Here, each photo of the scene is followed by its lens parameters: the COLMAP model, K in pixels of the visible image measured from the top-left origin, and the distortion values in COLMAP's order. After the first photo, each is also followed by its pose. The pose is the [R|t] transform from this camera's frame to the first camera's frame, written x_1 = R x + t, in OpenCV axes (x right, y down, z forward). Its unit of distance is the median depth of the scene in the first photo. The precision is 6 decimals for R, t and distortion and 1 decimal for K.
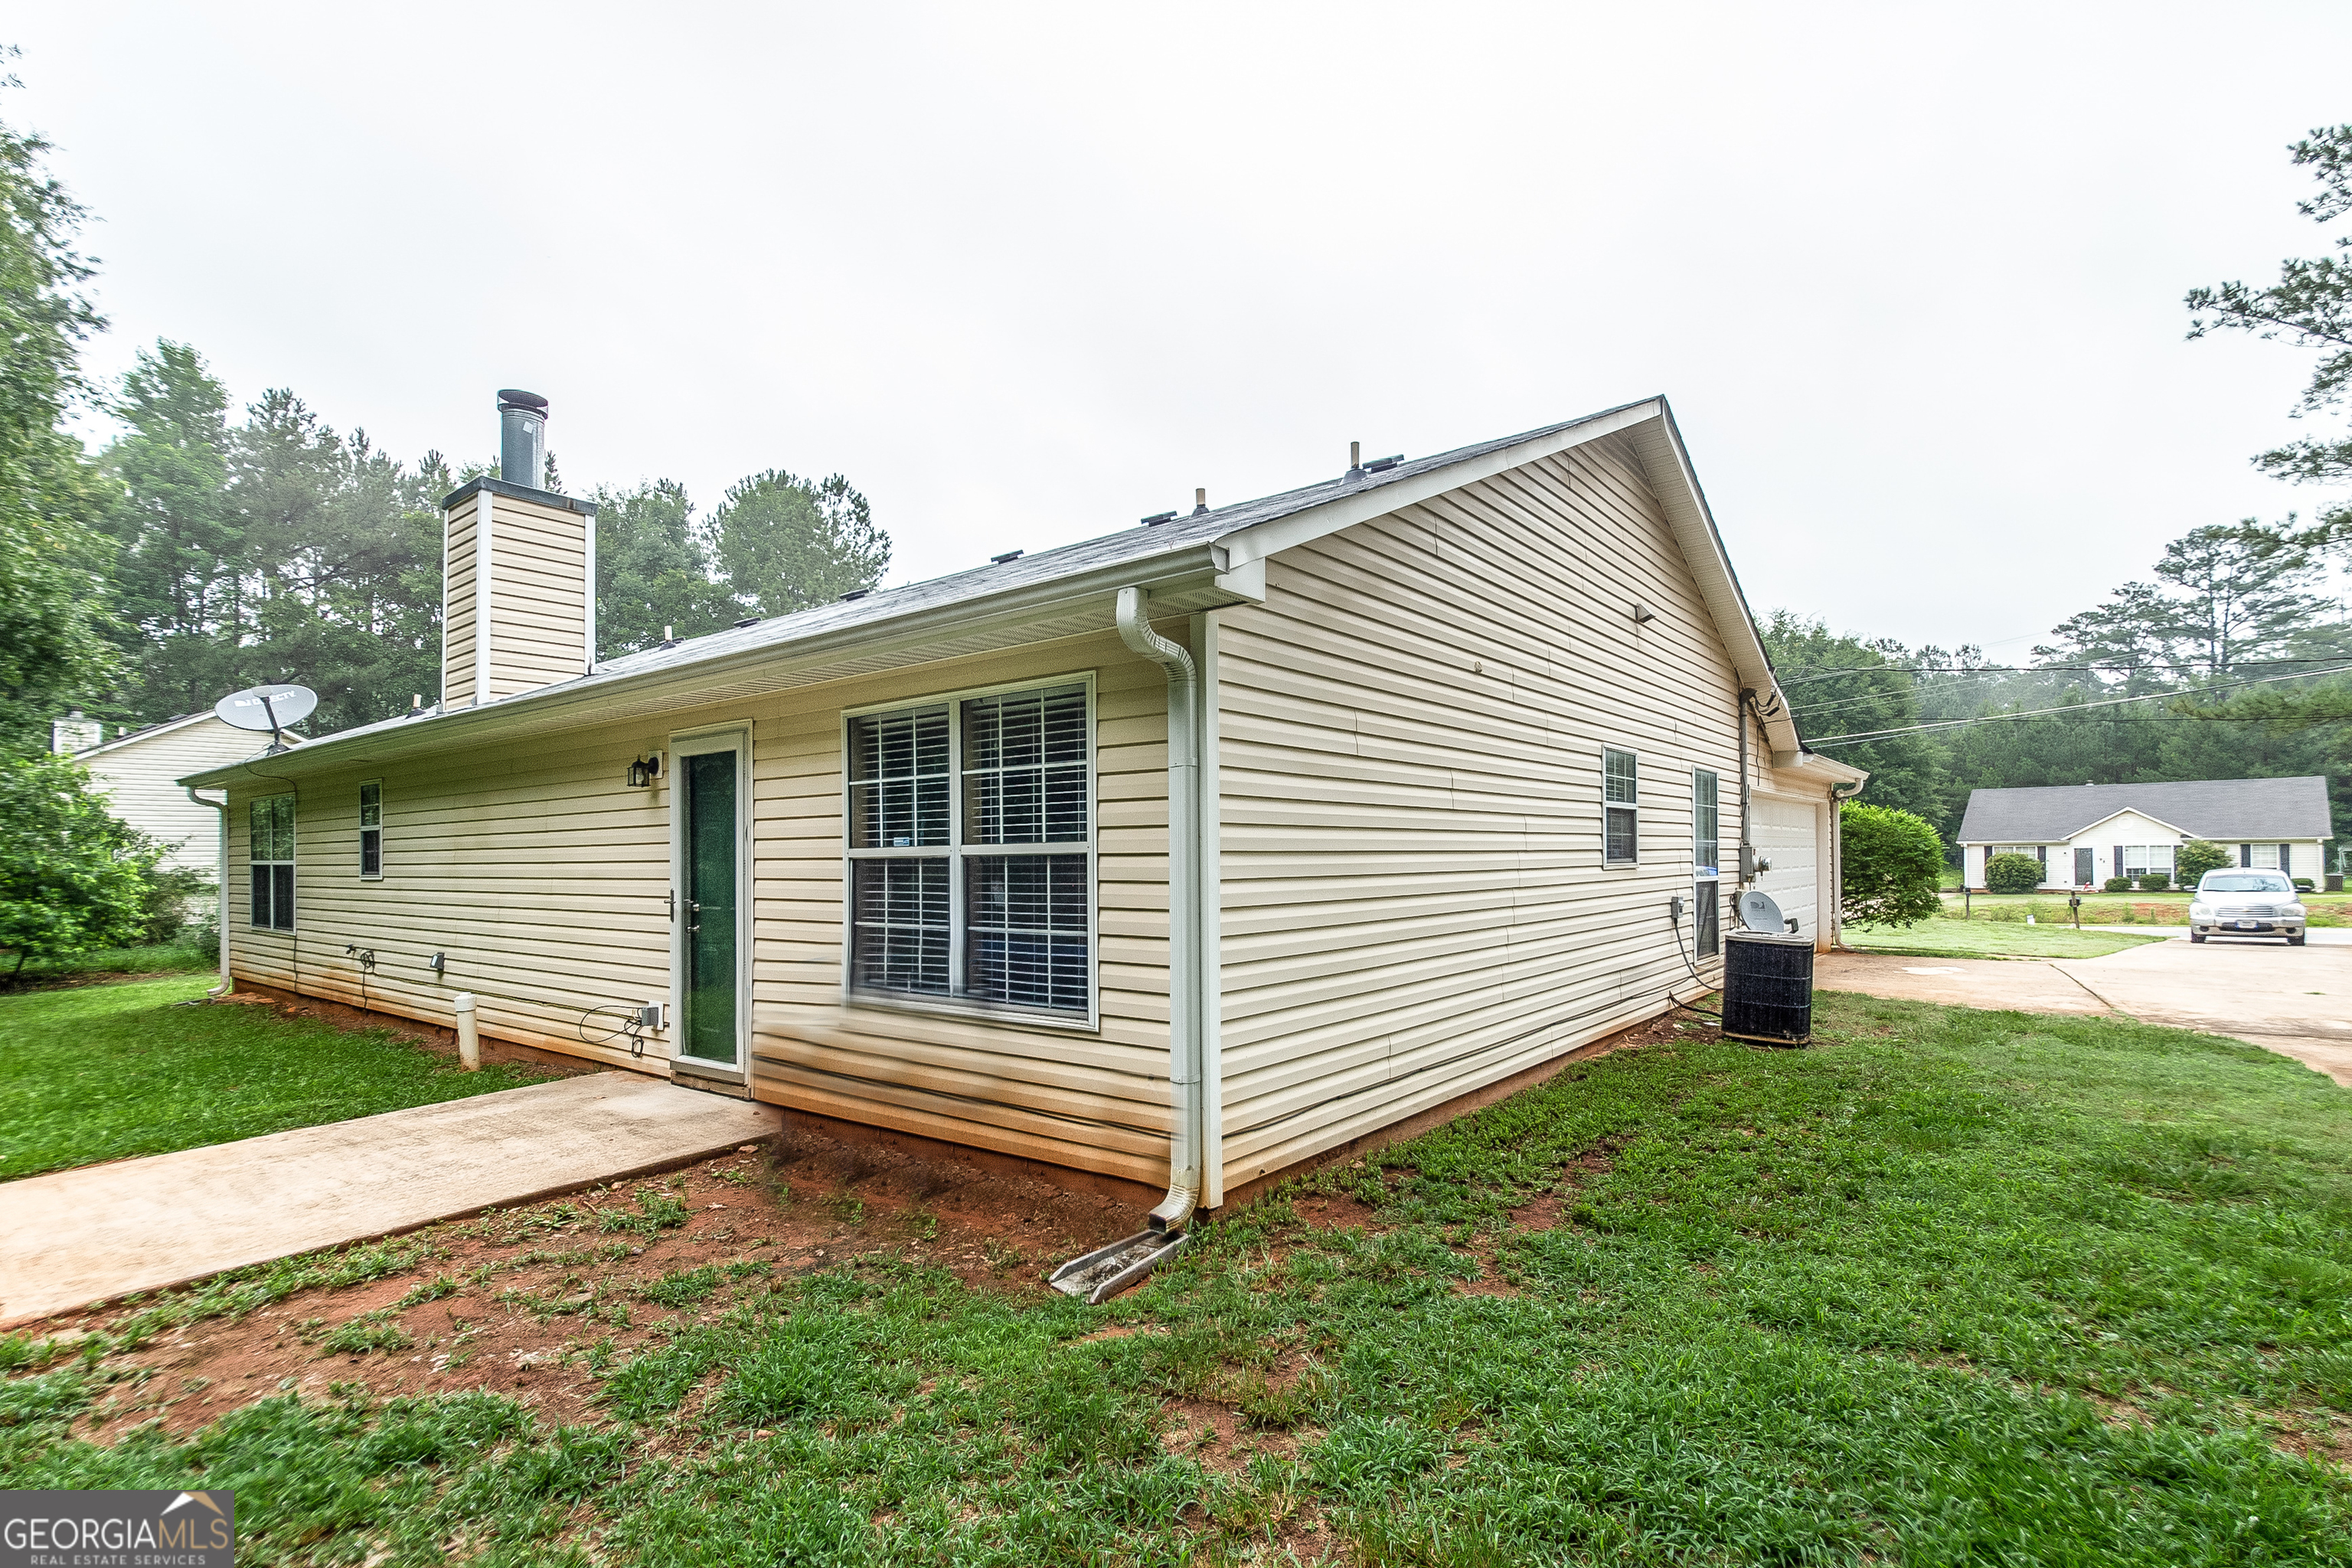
lens RADIAL K [[1122.6, 0, 1176.8], [0, 1122.6, 872.9], [0, 0, 1]] dist [0.013777, -0.000227]
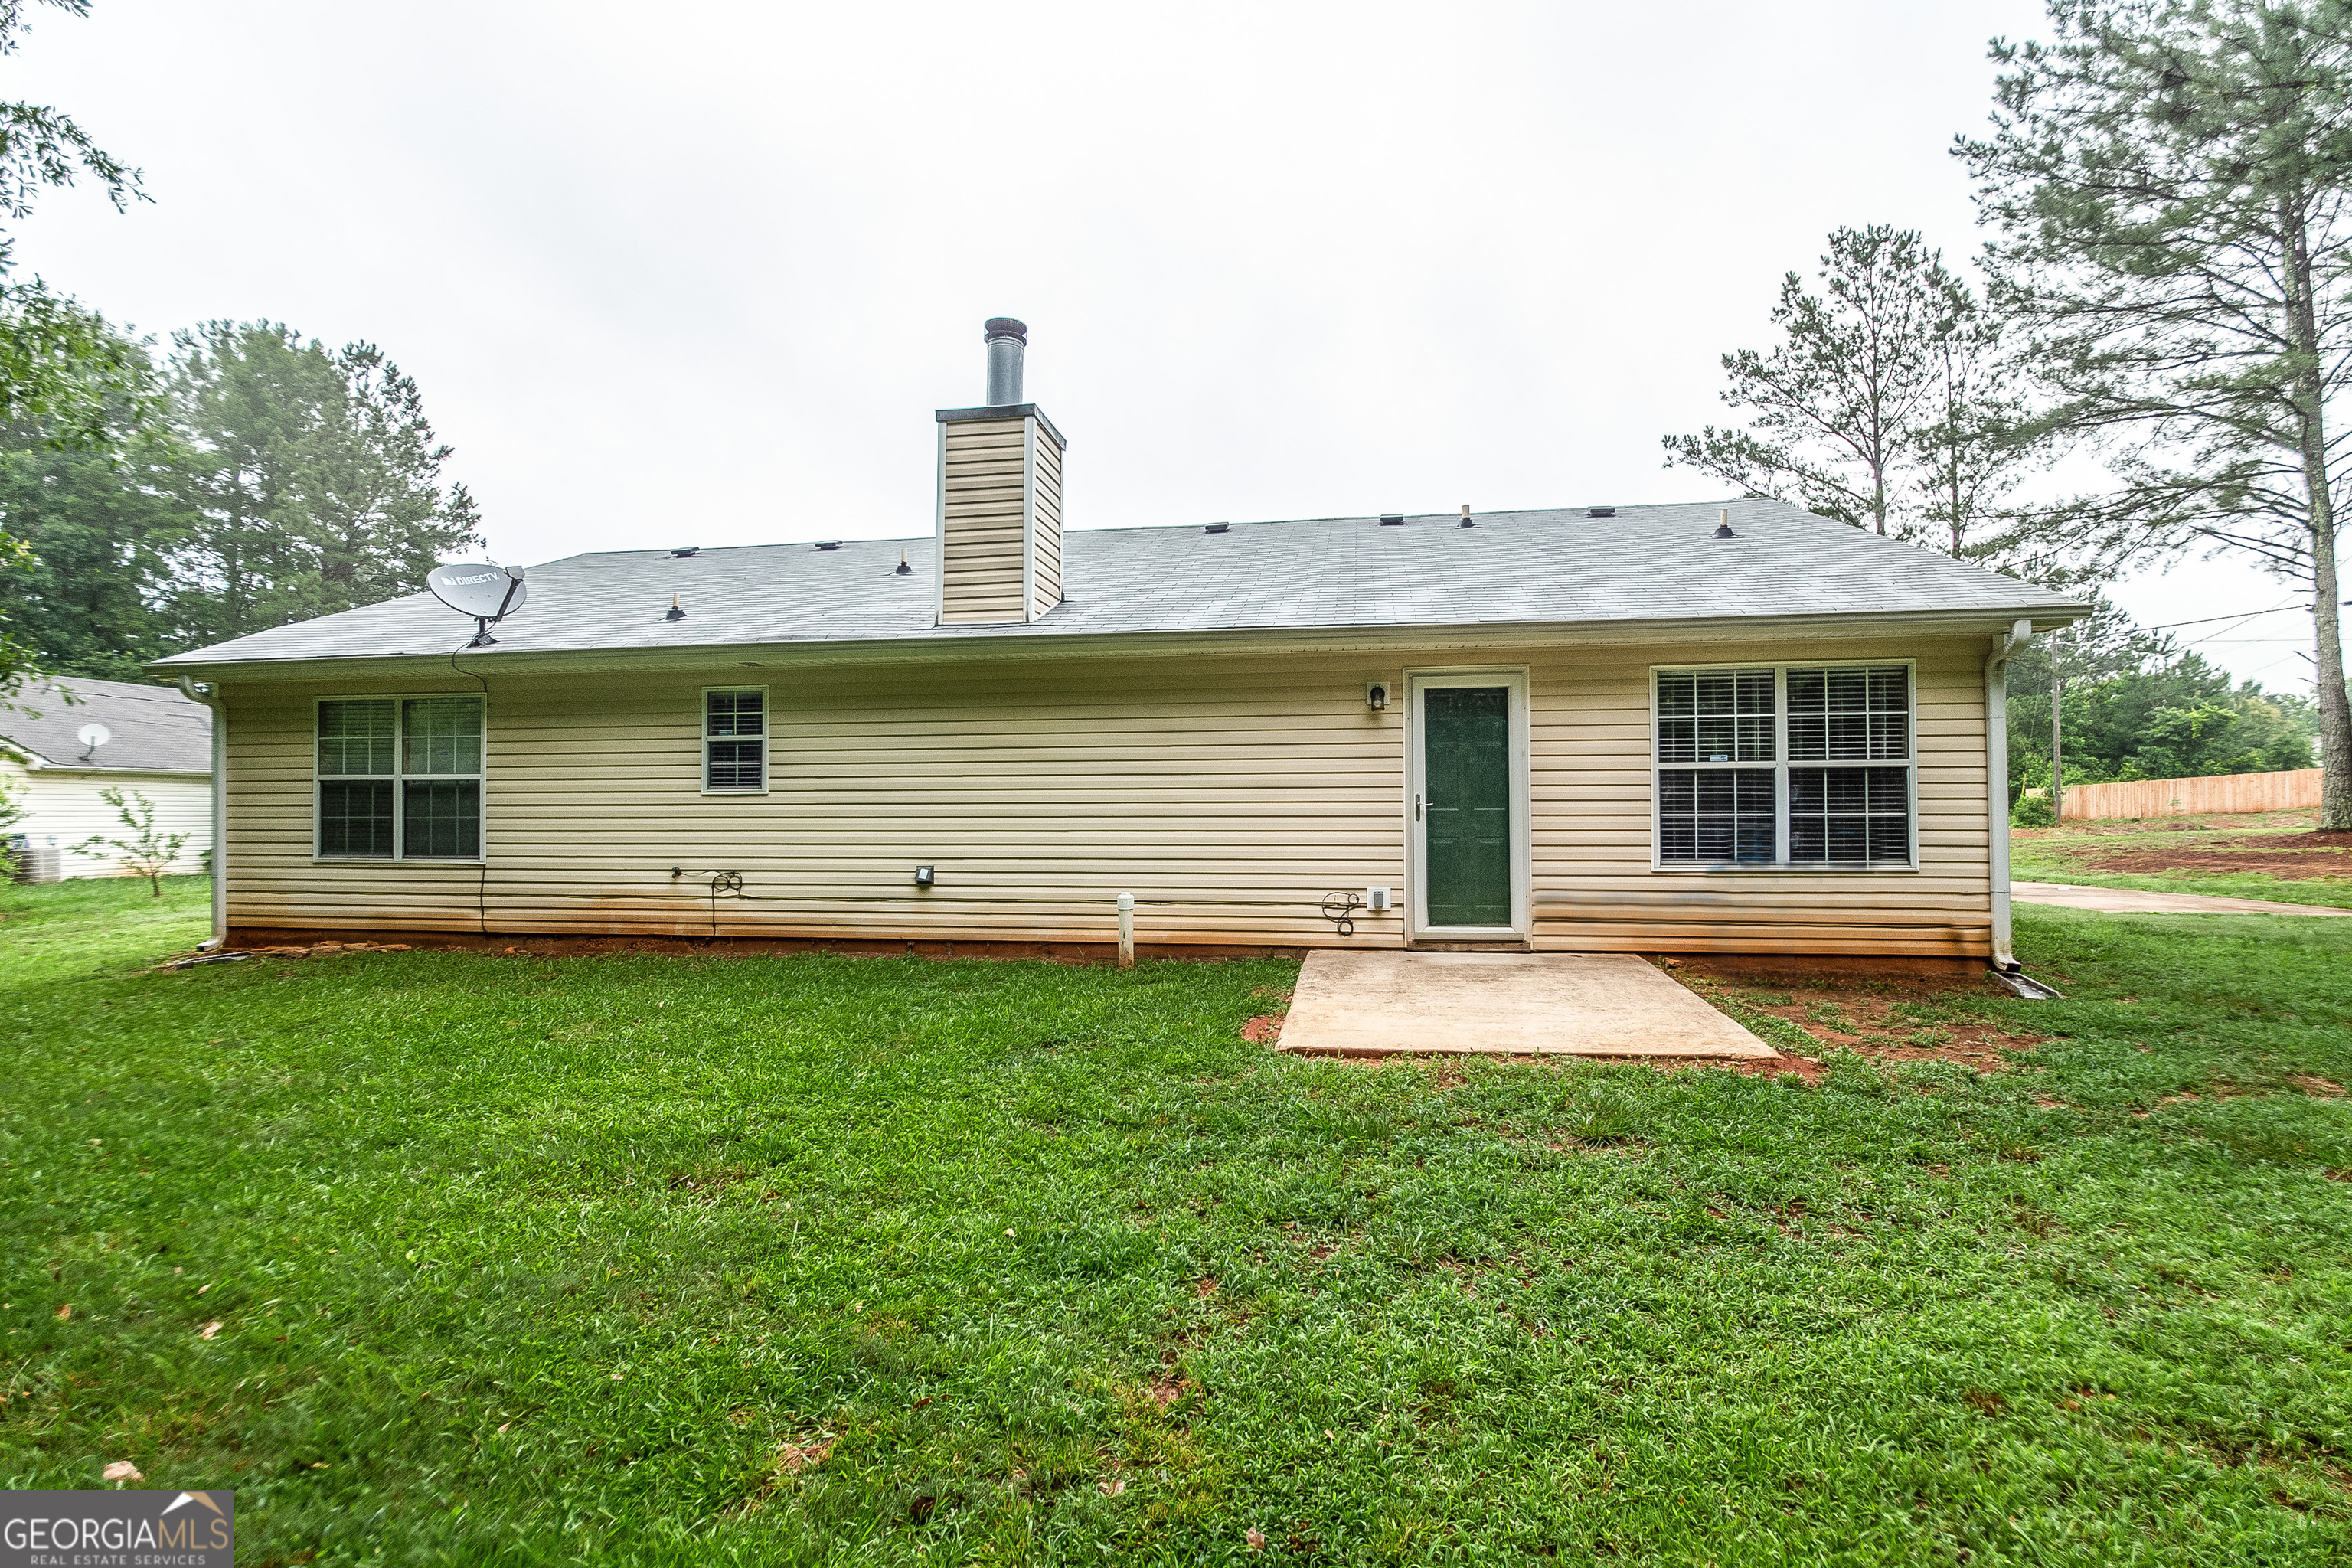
lens RADIAL K [[1150.5, 0, 1174.9], [0, 1150.5, 829.8], [0, 0, 1]] dist [-0.002950, -0.000450]
pose [[0.882621, 0.008764, 0.470004, -1.521184], [-0.001483, 0.999873, -0.015860, 0.087656], [-0.470083, 0.013302, 0.882522, -0.000458]]
